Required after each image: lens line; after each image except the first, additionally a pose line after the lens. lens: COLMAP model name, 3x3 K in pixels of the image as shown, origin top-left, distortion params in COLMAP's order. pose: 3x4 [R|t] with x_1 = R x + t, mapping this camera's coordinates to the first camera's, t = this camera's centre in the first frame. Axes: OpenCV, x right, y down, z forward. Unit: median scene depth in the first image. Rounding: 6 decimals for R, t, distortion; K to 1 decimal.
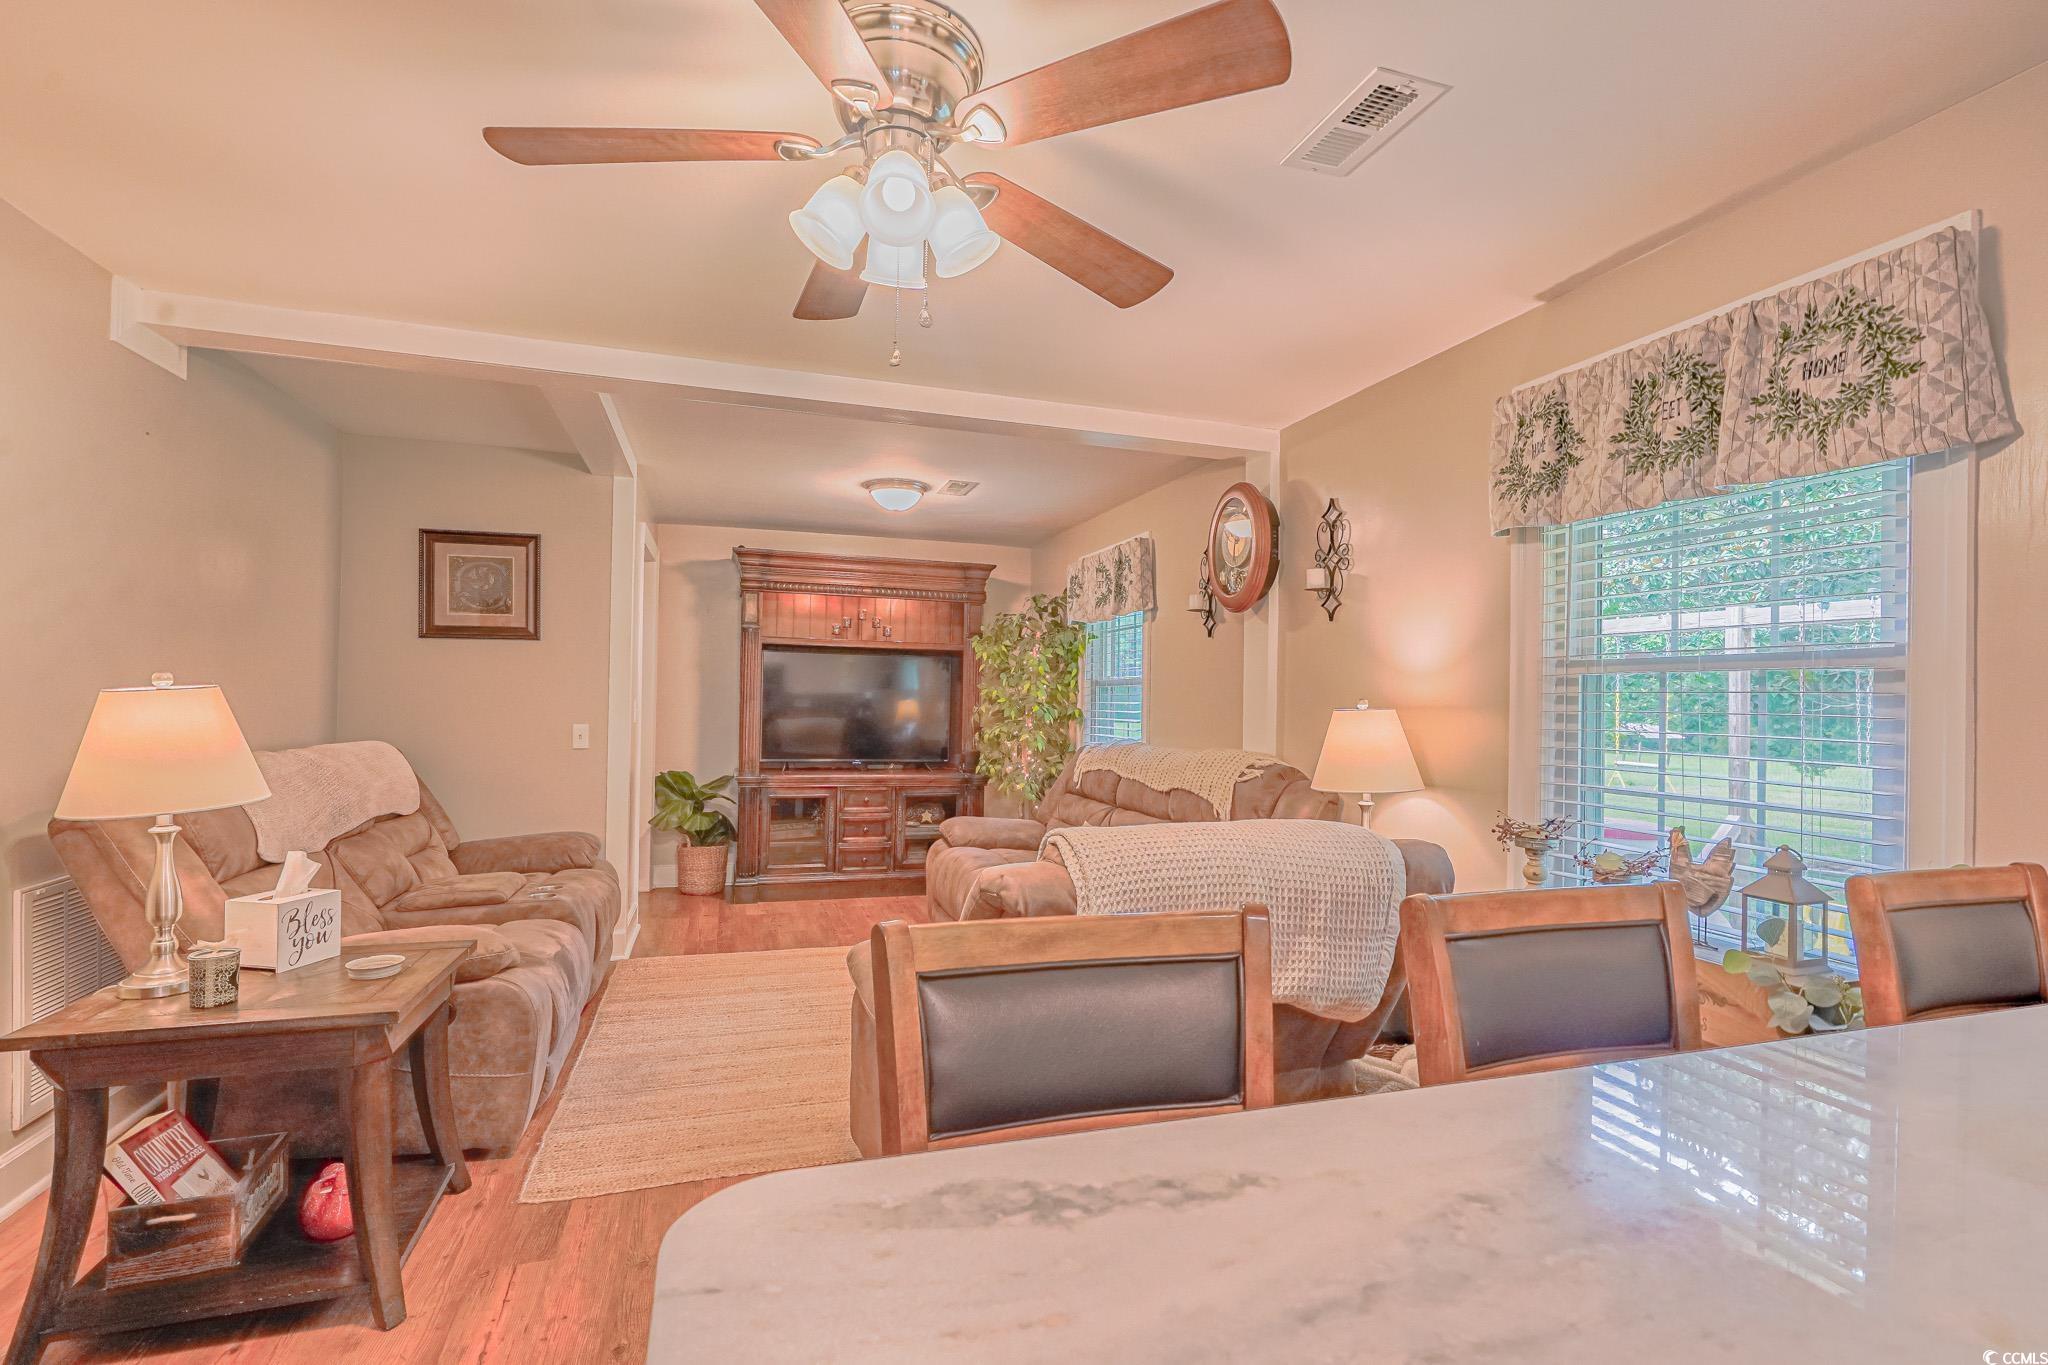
lens RADIAL K [[930.8, 0, 1017.5], [0, 930.8, 697.9], [0, 0, 1]] dist [-0.007257, 0.002261]
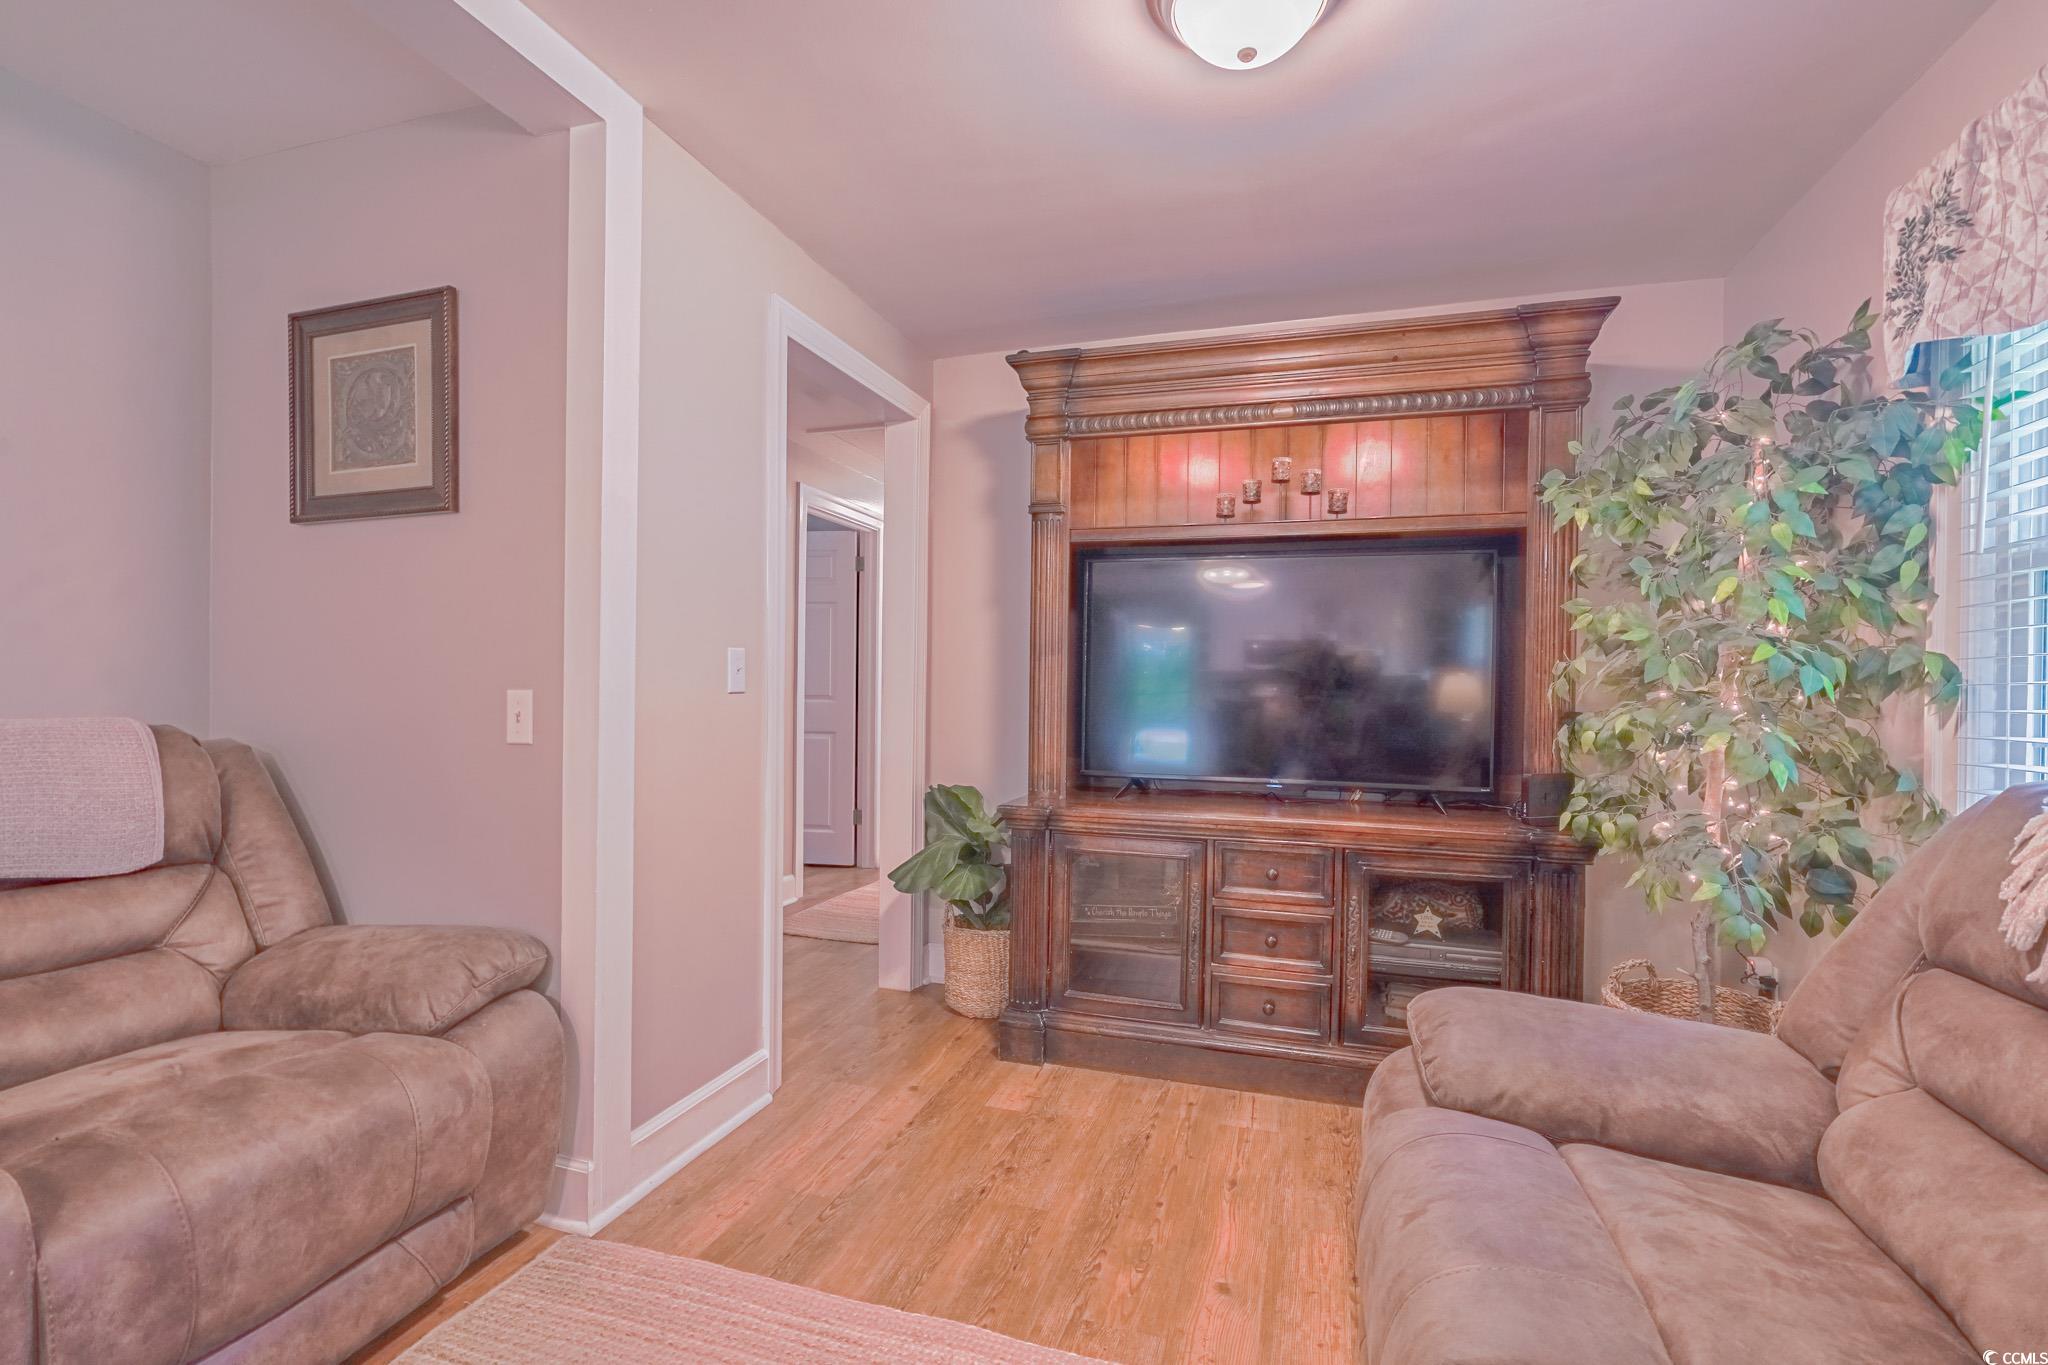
lens RADIAL K [[930.8, 0, 1026.5], [0, 930.8, 693.7], [0, 0, 1]] dist [-0.007257, 0.002261]
pose [[0.819820, -0.002825, -0.572614, -0.005227], [0.004885, 0.999986, 0.002060, 0.023384], [0.572600, -0.004486, 0.819822, 0.588704]]
